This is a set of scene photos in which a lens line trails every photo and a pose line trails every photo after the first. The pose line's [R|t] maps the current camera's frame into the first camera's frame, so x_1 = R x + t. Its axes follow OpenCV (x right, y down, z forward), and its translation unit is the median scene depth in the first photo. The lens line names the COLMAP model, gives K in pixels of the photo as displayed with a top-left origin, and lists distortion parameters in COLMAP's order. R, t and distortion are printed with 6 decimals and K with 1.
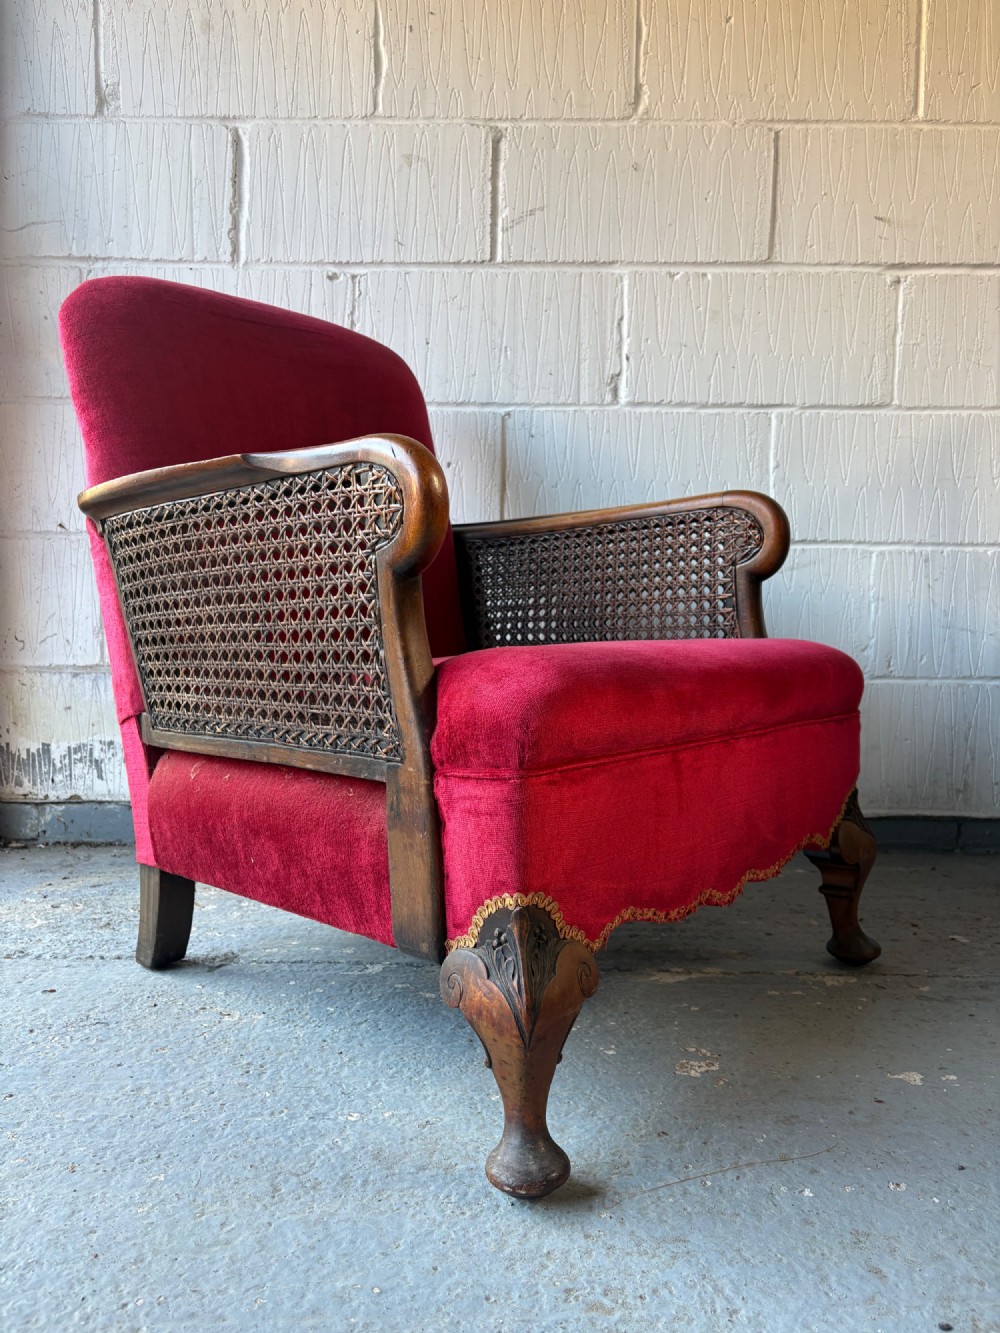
lens RADIAL K [[1012.8, 0, 494.2], [0, 1012.8, 679.8], [0, 0, 1]] dist [0.049215, -0.056853]
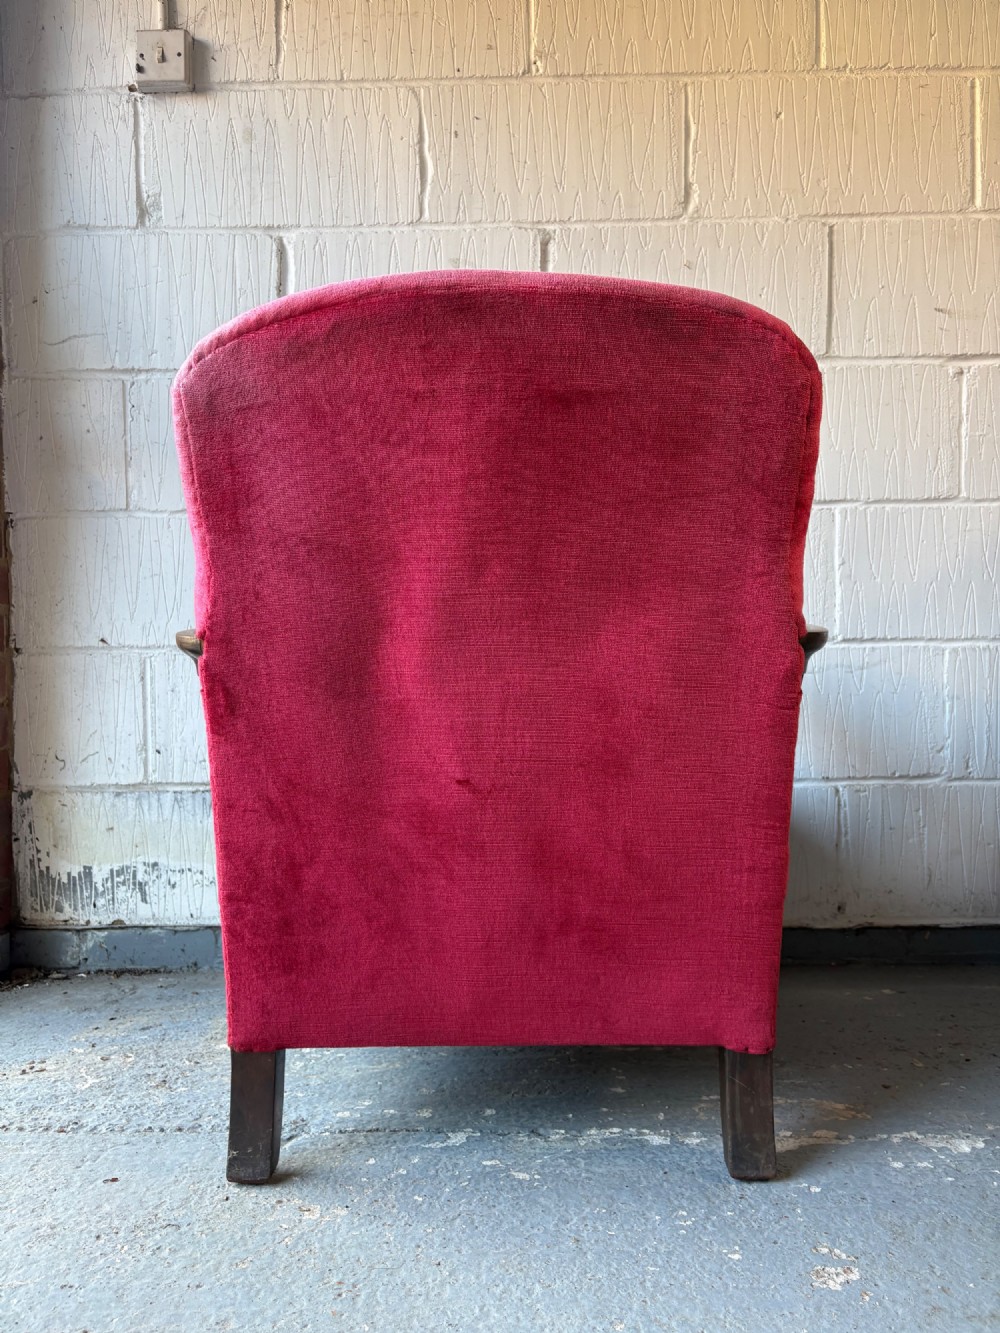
lens RADIAL K [[1012.8, 0, 497.2], [0, 1012.8, 677.9], [0, 0, 1]] dist [0.049215, -0.056853]
pose [[0.999721, -0.022879, -0.005795, -0.046925], [0.022590, 0.998691, -0.045890, -0.064696], [0.006838, 0.045746, 0.998930, 0.038558]]
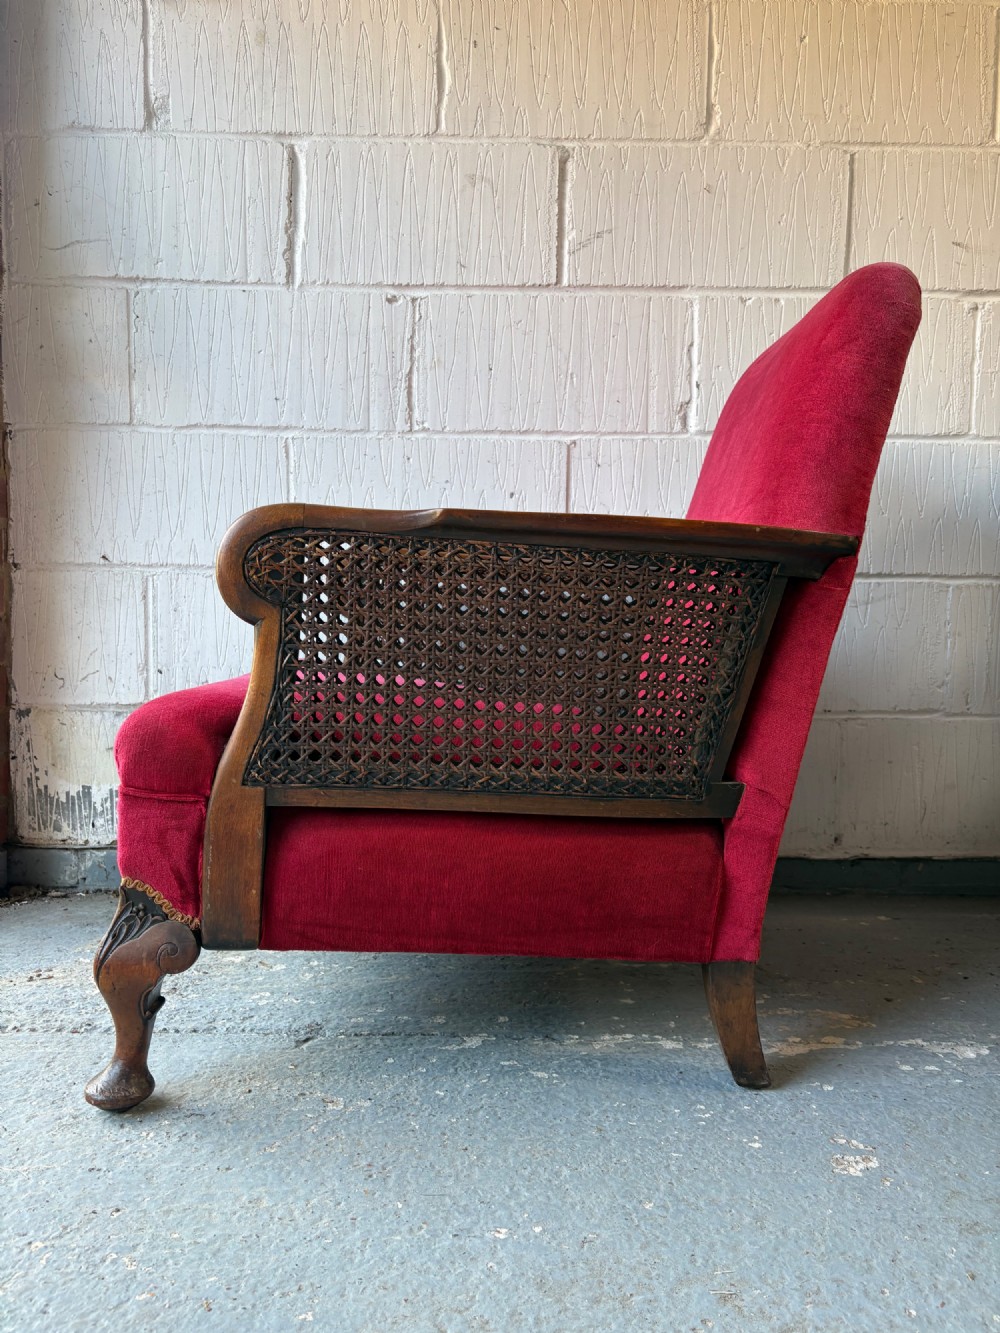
lens RADIAL K [[1012.8, 0, 497.3], [0, 1012.8, 677.1], [0, 0, 1]] dist [0.049215, -0.056853]
pose [[0.999725, -0.001668, 0.023396, -0.082464], [0.001922, 0.999940, -0.010814, -0.029316], [-0.023377, 0.010856, 0.999668, 0.042211]]
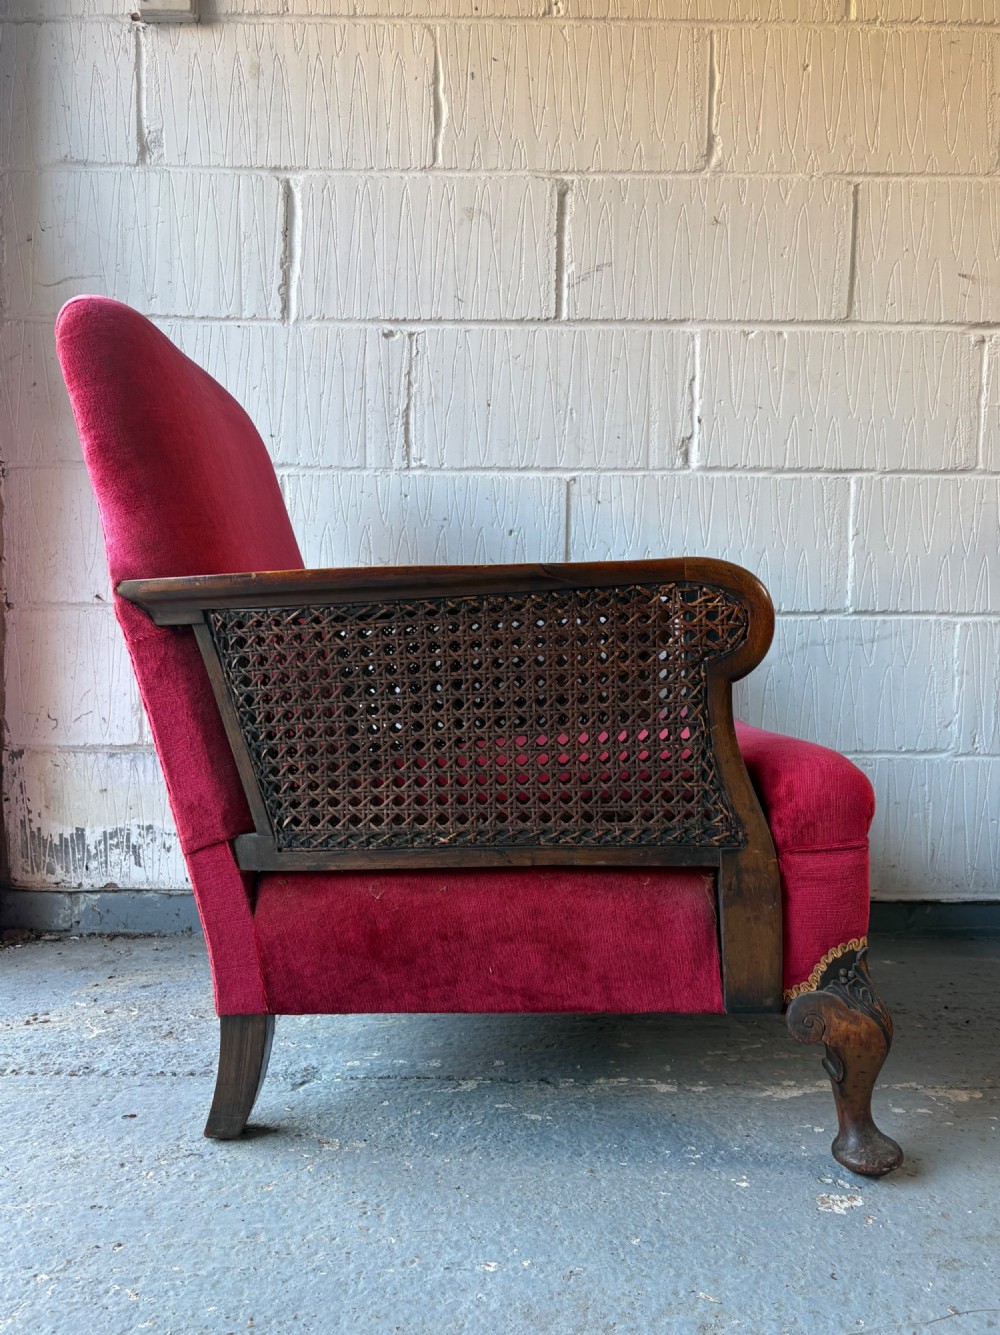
lens RADIAL K [[1076.4, 0, 498.0], [0, 1076.4, 706.7], [0, 0, 1]] dist [0.045632, -0.050438]
pose [[0.999865, -0.003214, 0.016138, -0.074308], [0.003388, 0.999936, -0.010764, -0.038844], [-0.016102, 0.010817, 0.999812, -0.002641]]
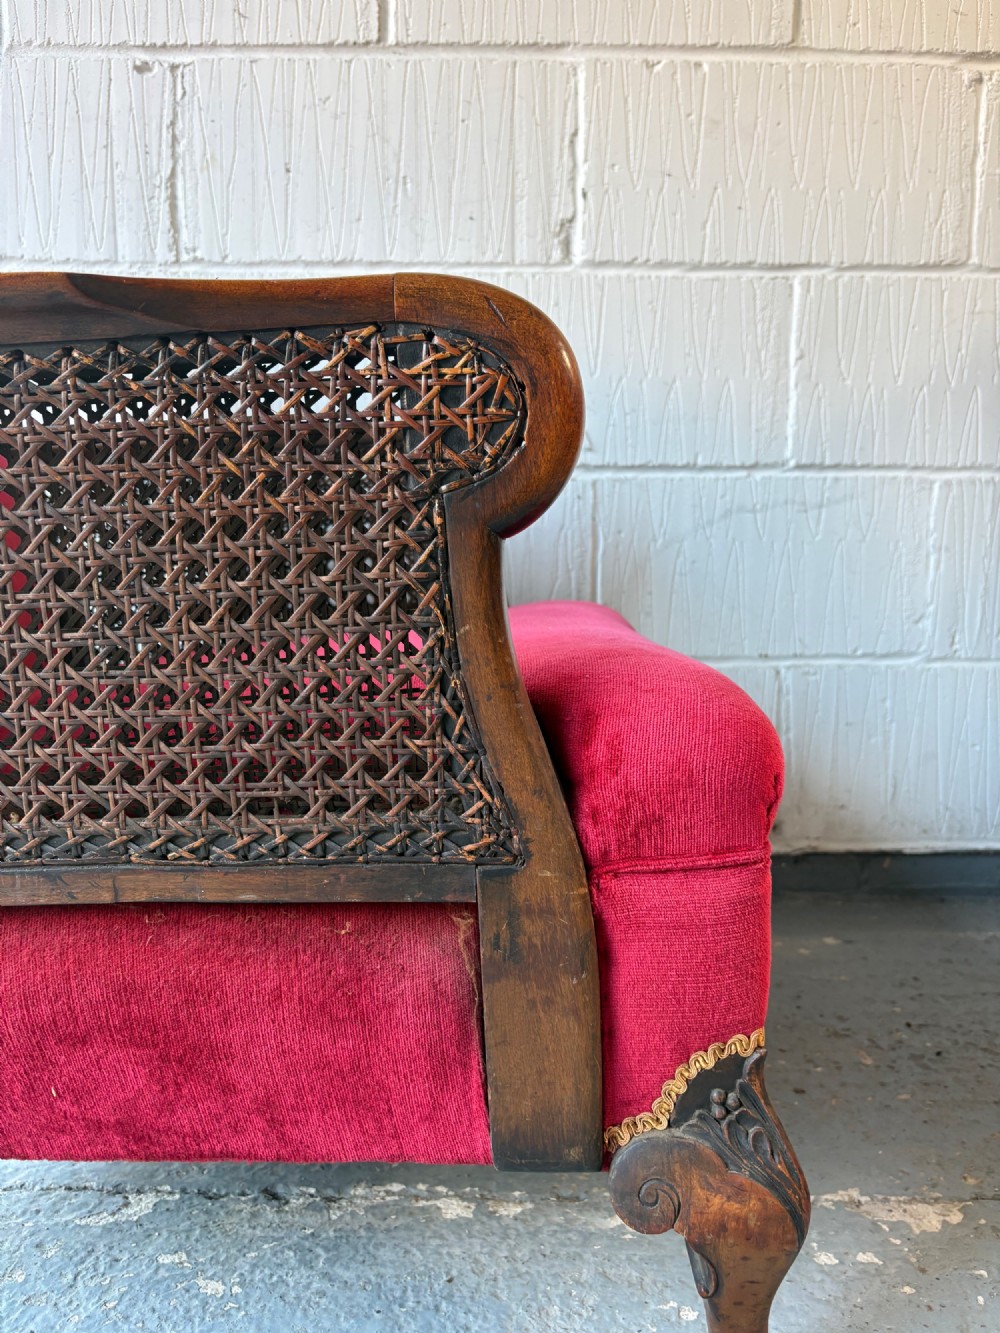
lens RADIAL K [[1012.8, 0, 495.5], [0, 1012.8, 680.8], [0, 0, 1]] dist [0.049215, -0.056853]
pose [[0.999700, -0.009872, 0.022417, 0.053563], [0.008400, 0.997860, 0.064838, -0.037274], [-0.023009, -0.064630, 0.997644, 0.303769]]
